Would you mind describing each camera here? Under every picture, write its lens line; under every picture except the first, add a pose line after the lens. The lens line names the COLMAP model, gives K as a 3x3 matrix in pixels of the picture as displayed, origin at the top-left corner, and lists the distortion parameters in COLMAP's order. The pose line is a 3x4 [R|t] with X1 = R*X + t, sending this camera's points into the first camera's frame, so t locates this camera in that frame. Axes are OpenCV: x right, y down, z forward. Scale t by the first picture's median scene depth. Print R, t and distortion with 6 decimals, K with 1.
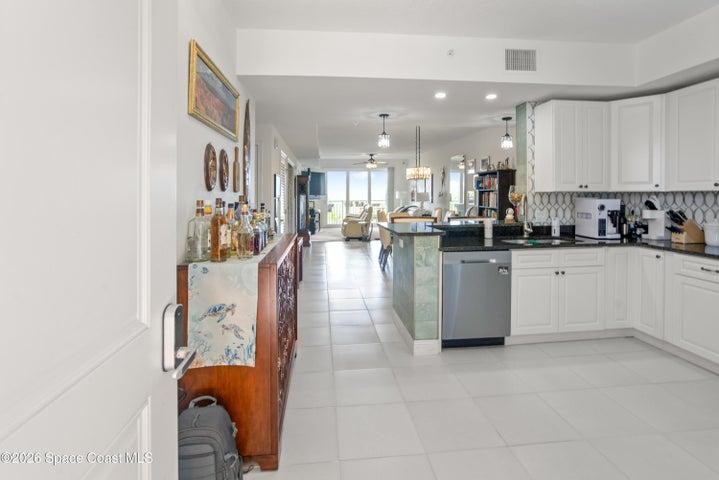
lens RADIAL K [[337.1, 0, 358.6], [0, 337.1, 197.2], [0, 0, 1]] dist [-0.035330, 0.015255]
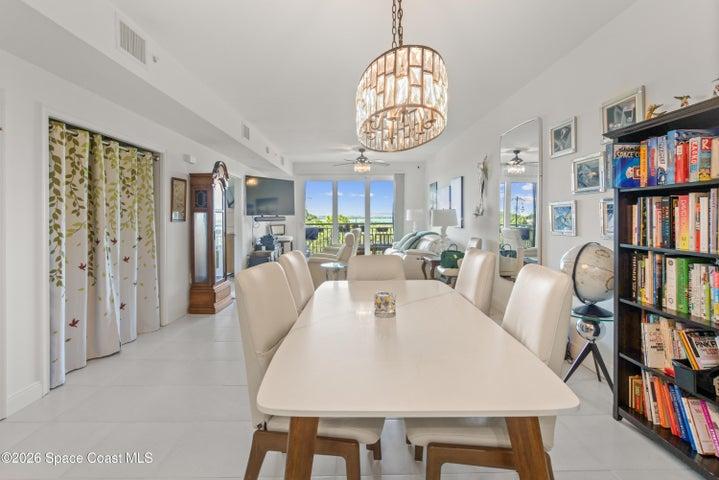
lens RADIAL K [[337.1, 0, 356.6], [0, 337.1, 217.0], [0, 0, 1]] dist [-0.035330, 0.015255]
pose [[0.995758, -0.000611, -0.092008, 0.300036], [-0.000225, 0.999959, -0.009076, 0.011484], [0.092010, 0.009059, 0.995717, 1.351585]]
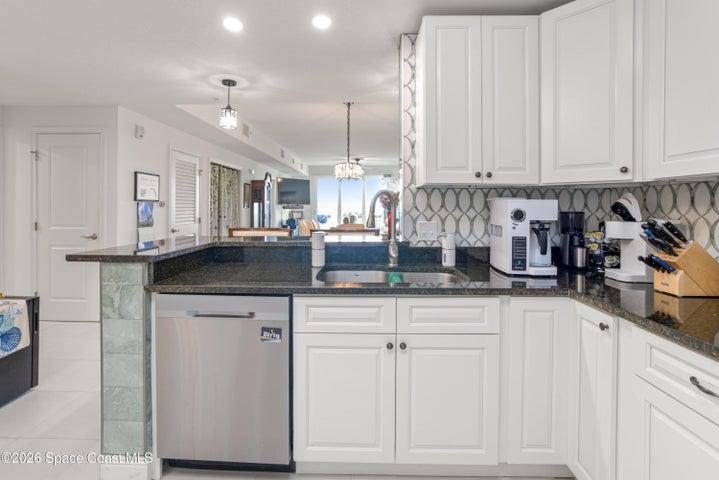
lens RADIAL K [[337.1, 0, 355.9], [0, 337.1, 205.9], [0, 0, 1]] dist [-0.035330, 0.015255]
pose [[0.992153, 0.007557, -0.124805, 0.513455], [-0.009072, 0.999892, -0.011574, 0.023660], [0.124704, 0.012616, 0.992114, 0.424785]]
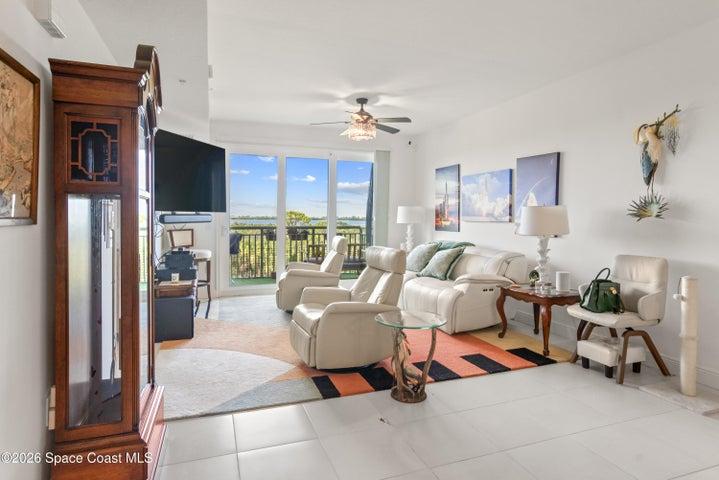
lens RADIAL K [[401.1, 0, 354.9], [0, 401.1, 225.2], [0, 0, 1]] dist [-0.003503, -0.000180]
pose [[0.972107, 0.006743, 0.234439, -0.244980], [-0.008895, 0.999927, 0.008124, 0.010516], [-0.234367, -0.009982, 0.972097, 2.072910]]
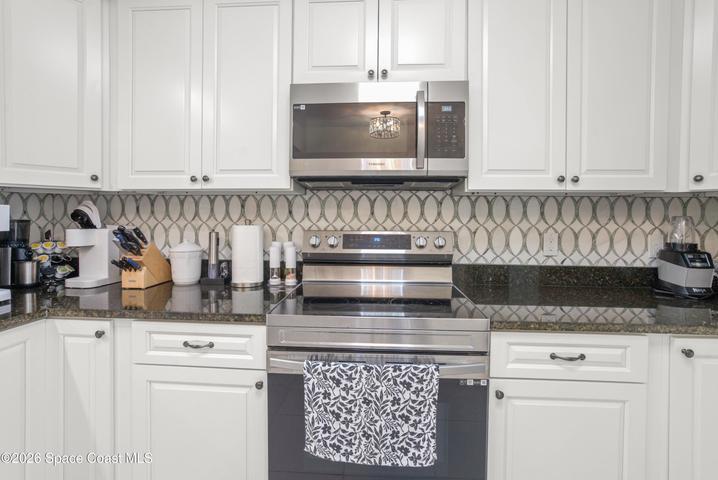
lens RADIAL K [[336.7, 0, 356.4], [0, 336.7, 218.8], [0, 0, 1]] dist [-0.035330, 0.015255]
pose [[0.162525, -0.001452, 0.986703, 0.429746], [0.004503, 0.999990, 0.000729, 0.023850], [-0.986694, 0.004325, 0.162530, 0.481094]]
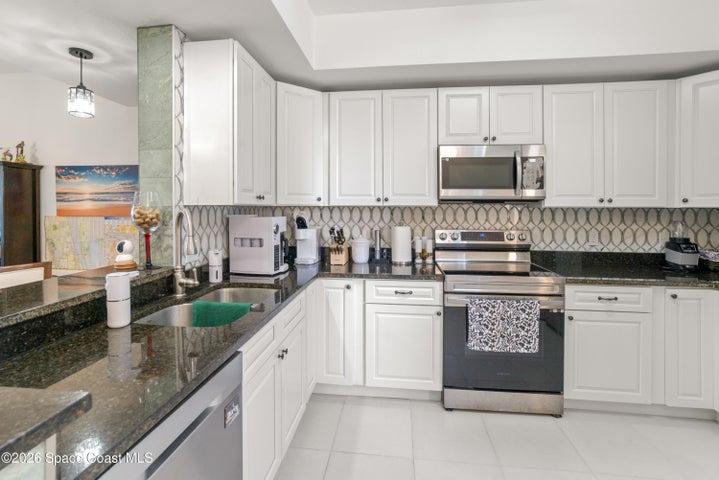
lens RADIAL K [[337.1, 0, 355.7], [0, 337.1, 204.9], [0, 0, 1]] dist [-0.035330, 0.015255]
pose [[0.224549, 0.013472, 0.974370, 0.085430], [0.007002, 0.999856, -0.015438, -0.006136], [-0.974438, 0.010289, 0.224422, 0.642448]]
